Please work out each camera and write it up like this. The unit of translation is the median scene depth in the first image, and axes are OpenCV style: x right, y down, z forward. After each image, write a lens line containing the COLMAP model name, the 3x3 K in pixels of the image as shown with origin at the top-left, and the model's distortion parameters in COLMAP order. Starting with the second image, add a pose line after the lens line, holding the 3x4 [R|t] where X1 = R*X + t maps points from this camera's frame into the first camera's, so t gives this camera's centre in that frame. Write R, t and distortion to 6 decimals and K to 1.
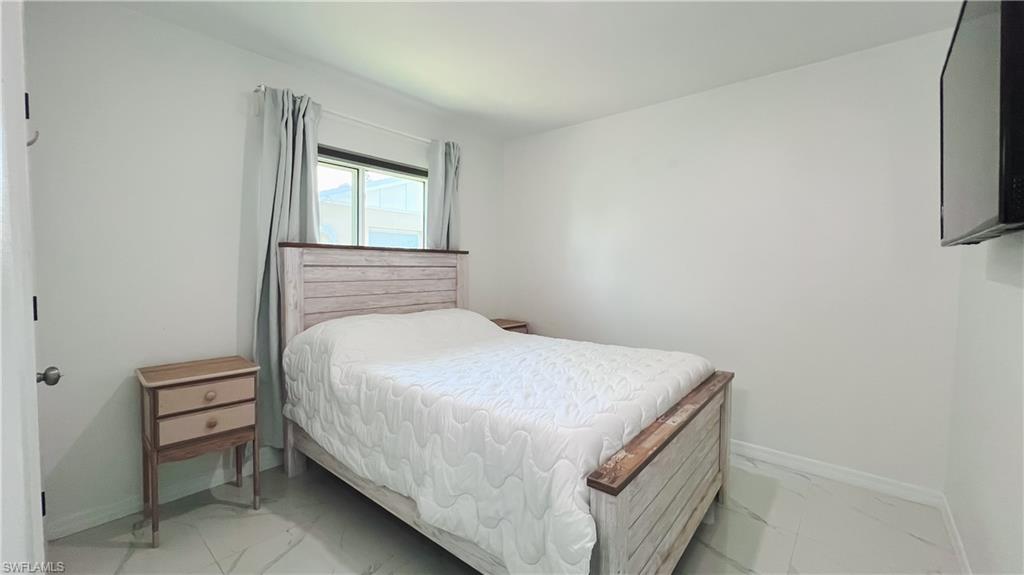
lens RADIAL K [[409.8, 0, 512.0], [0, 409.8, 287.5], [0, 0, 1]] dist [-0.000099, 0.000264]
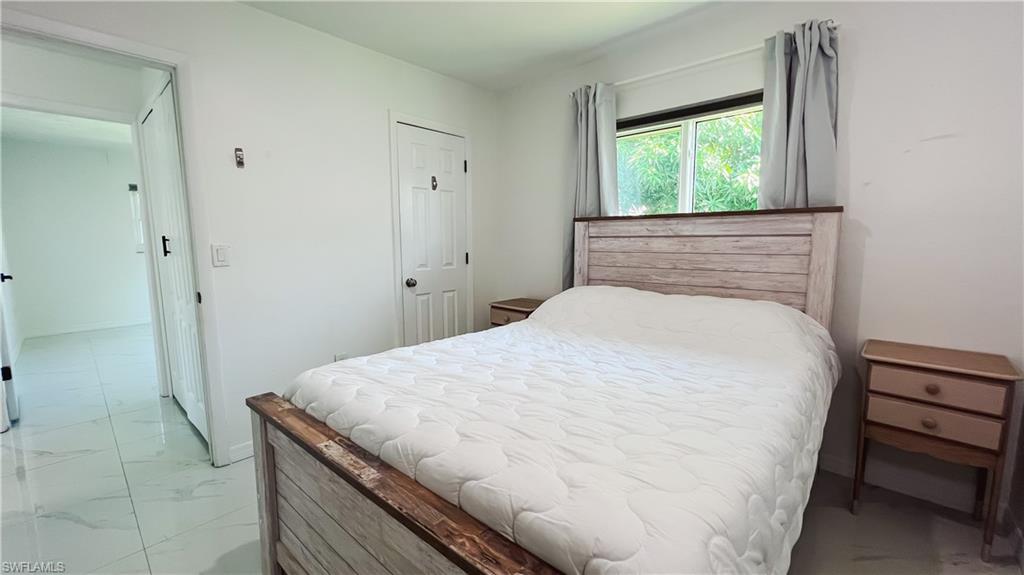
lens RADIAL K [[409.8, 0, 512.0], [0, 409.8, 287.5], [0, 0, 1]] dist [-0.000099, 0.000264]
pose [[-0.033350, 0.111370, -0.993219, 0.649230], [-0.043258, 0.992680, 0.112762, -0.032110], [0.998507, 0.046726, -0.028288, 0.801088]]
